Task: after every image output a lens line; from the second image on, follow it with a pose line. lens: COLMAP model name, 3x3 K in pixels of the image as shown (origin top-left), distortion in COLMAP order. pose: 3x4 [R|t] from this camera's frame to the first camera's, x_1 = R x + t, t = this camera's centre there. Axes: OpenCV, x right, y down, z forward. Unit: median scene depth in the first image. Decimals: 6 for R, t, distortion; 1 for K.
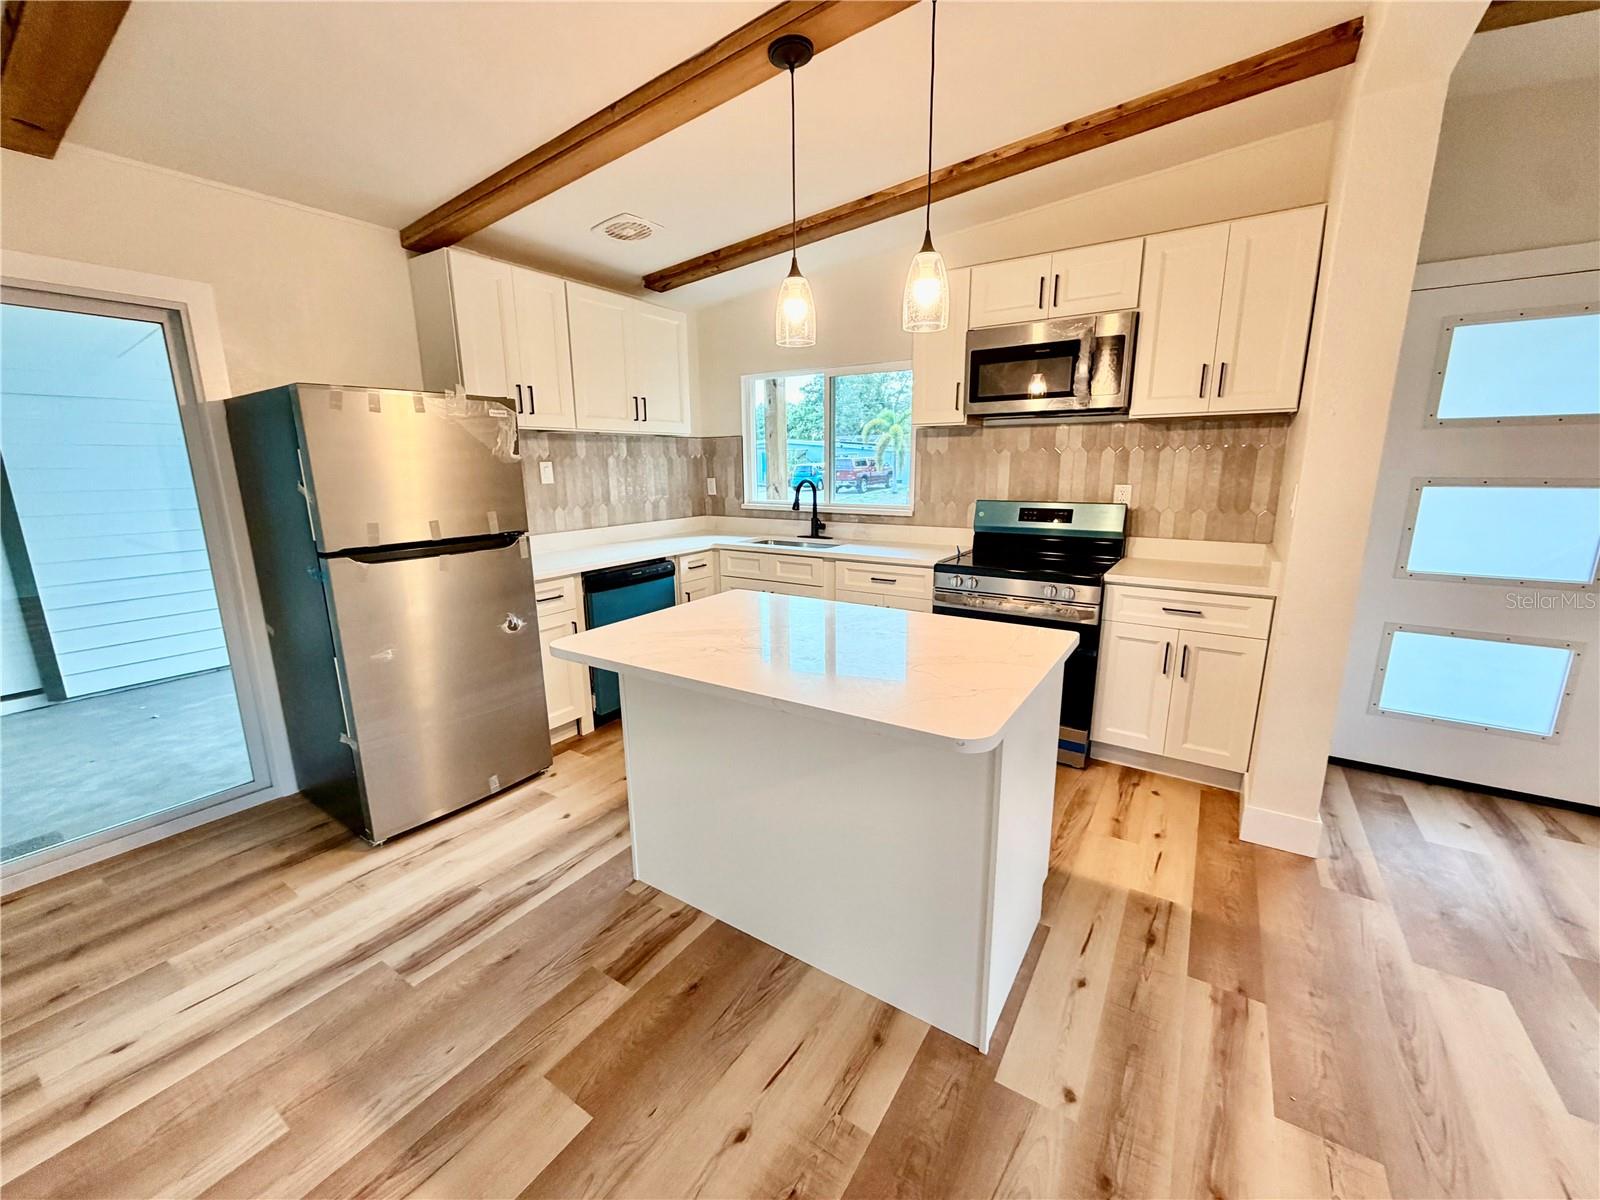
lens RADIAL K [[640.4, 0, 788.7], [0, 640.4, 601.1], [0, 0, 1]] dist [0.001347, -0.000016]
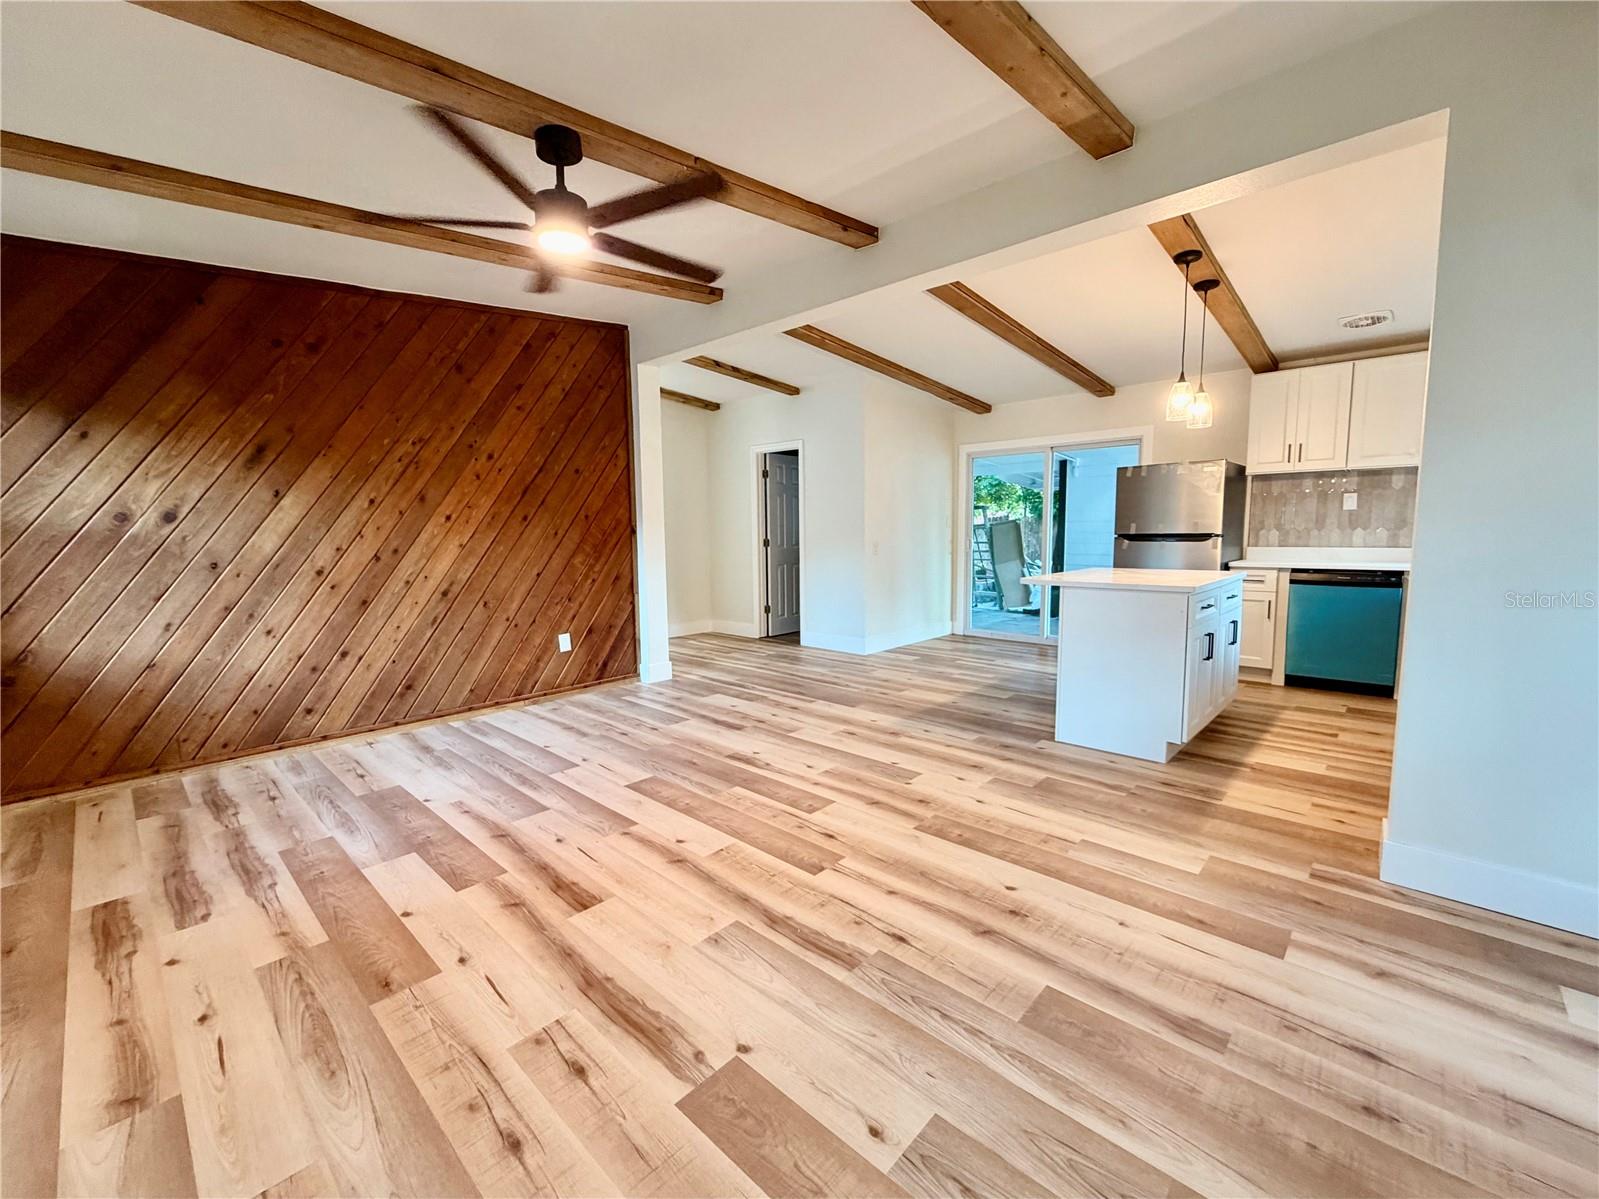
lens RADIAL K [[656.7, 0, 799.5], [0, 656.7, 599.5], [0, 0, 1]] dist [0.002255, 0.000055]
pose [[-0.163784, 0.118580, -0.979343, 1.422666], [-0.193974, 0.969498, 0.149828, 0.015476], [0.967238, 0.214507, -0.135787, 0.160795]]
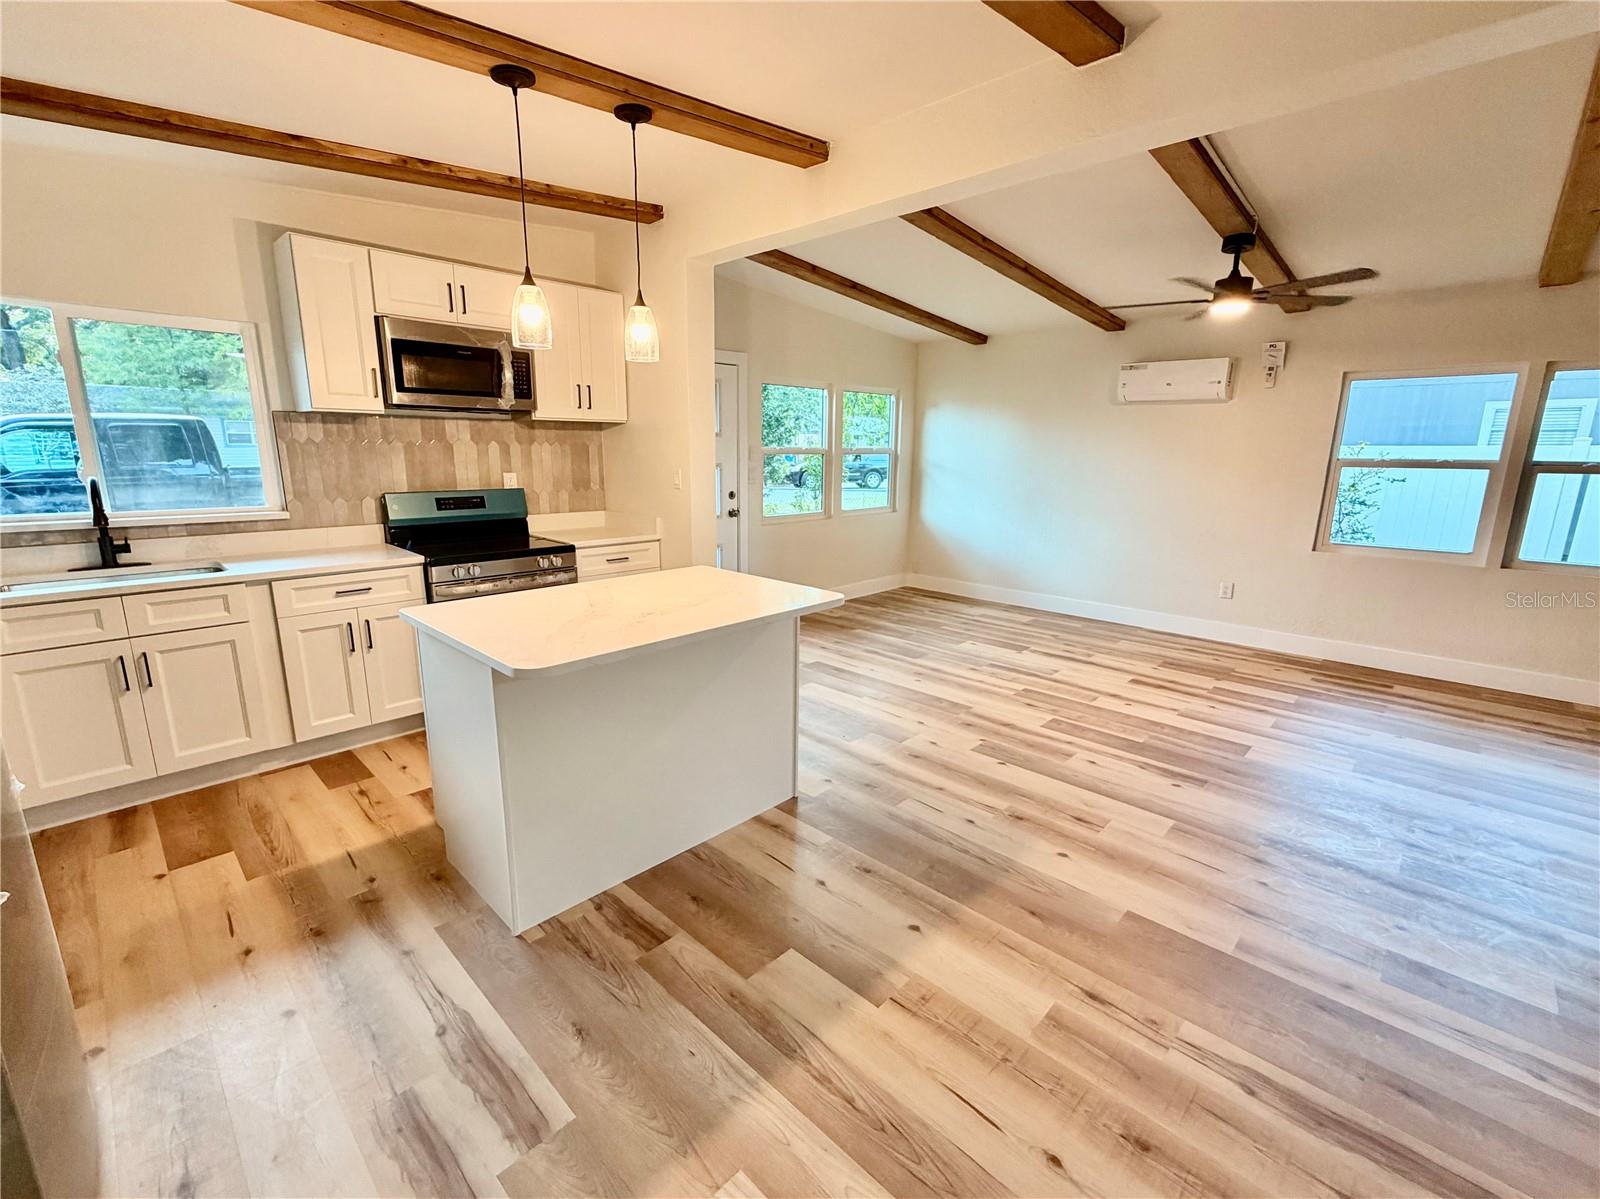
lens RADIAL K [[688.9, 0, 806.4], [0, 688.9, 602.3], [0, 0, 1]] dist [0.001187, 0.000055]
pose [[0.172598, -0.206963, 0.963004, -0.729447], [0.194541, 0.965581, 0.172650, -0.068373], [-0.965590, 0.157544, 0.206920, 0.259849]]
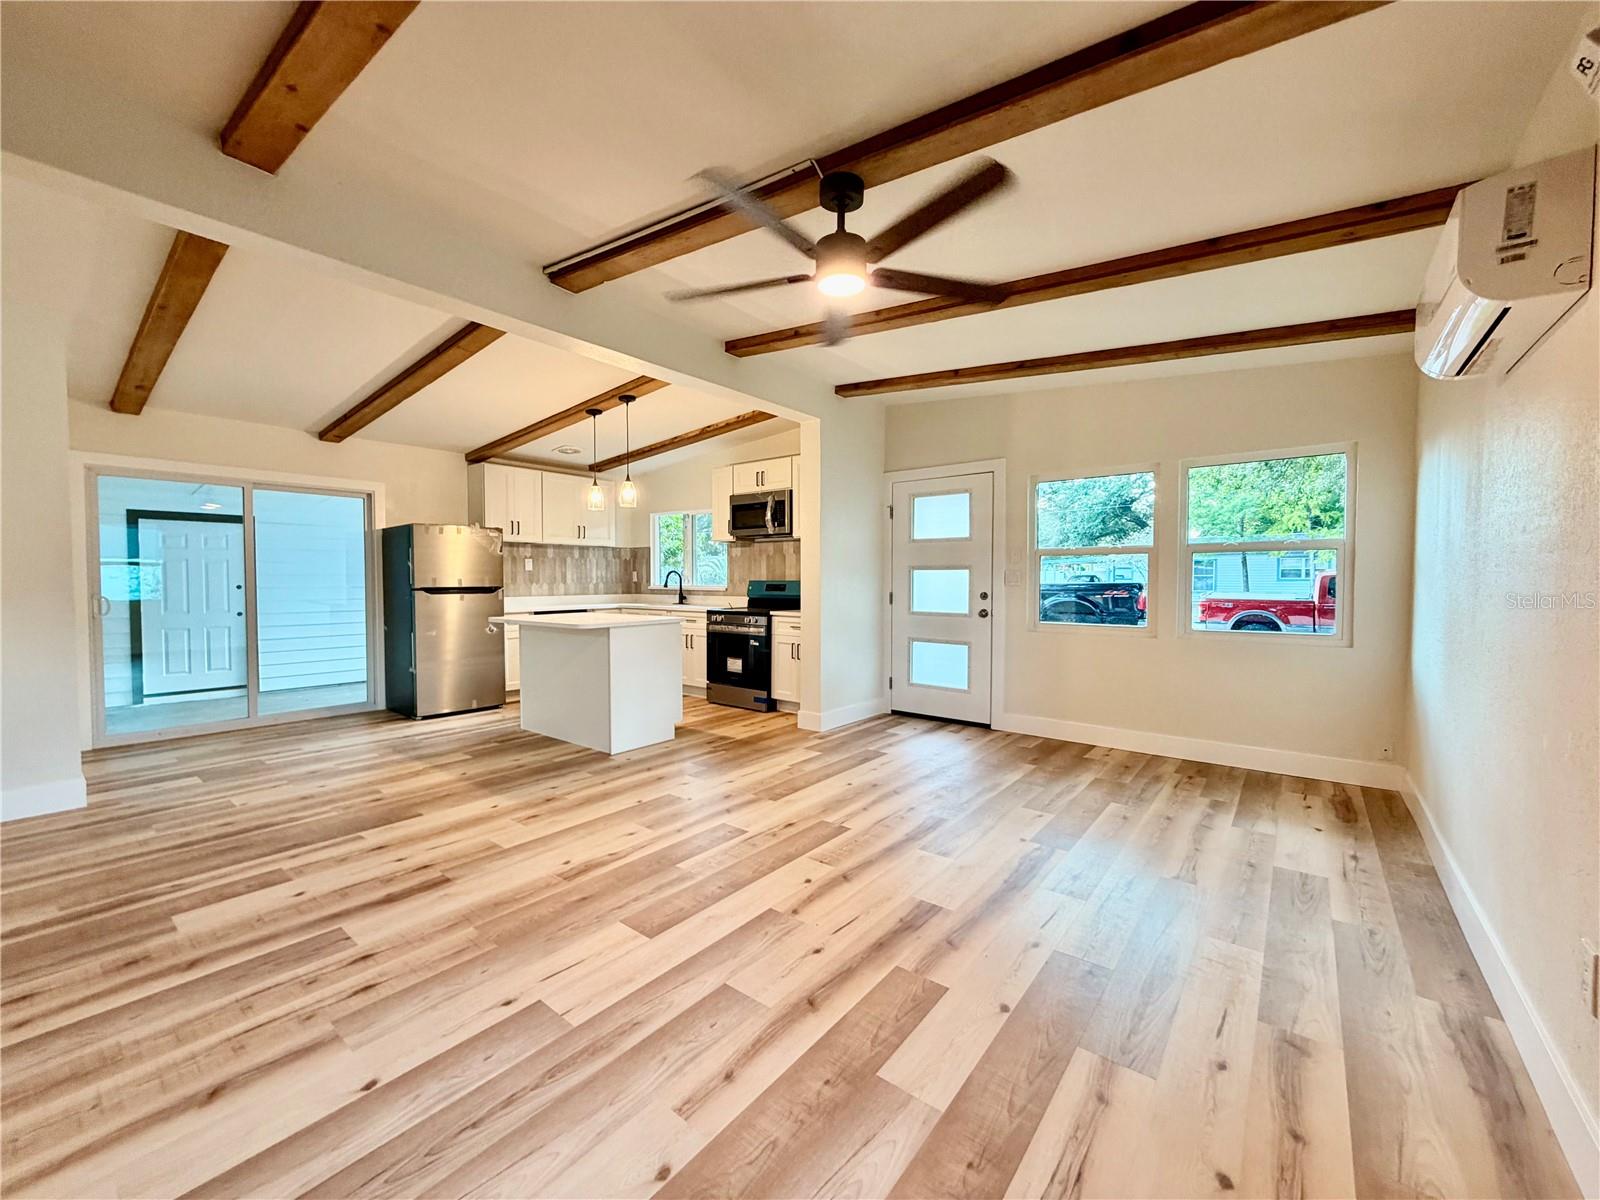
lens RADIAL K [[640.4, 0, 788.7], [0, 640.4, 601.1], [0, 0, 1]] dist [0.001347, -0.000016]
pose [[0.995756, 0.013557, -0.091032, 0.688935], [-0.029558, 0.983802, -0.176807, 0.267486], [0.087160, 0.178748, 0.980027, -0.944293]]
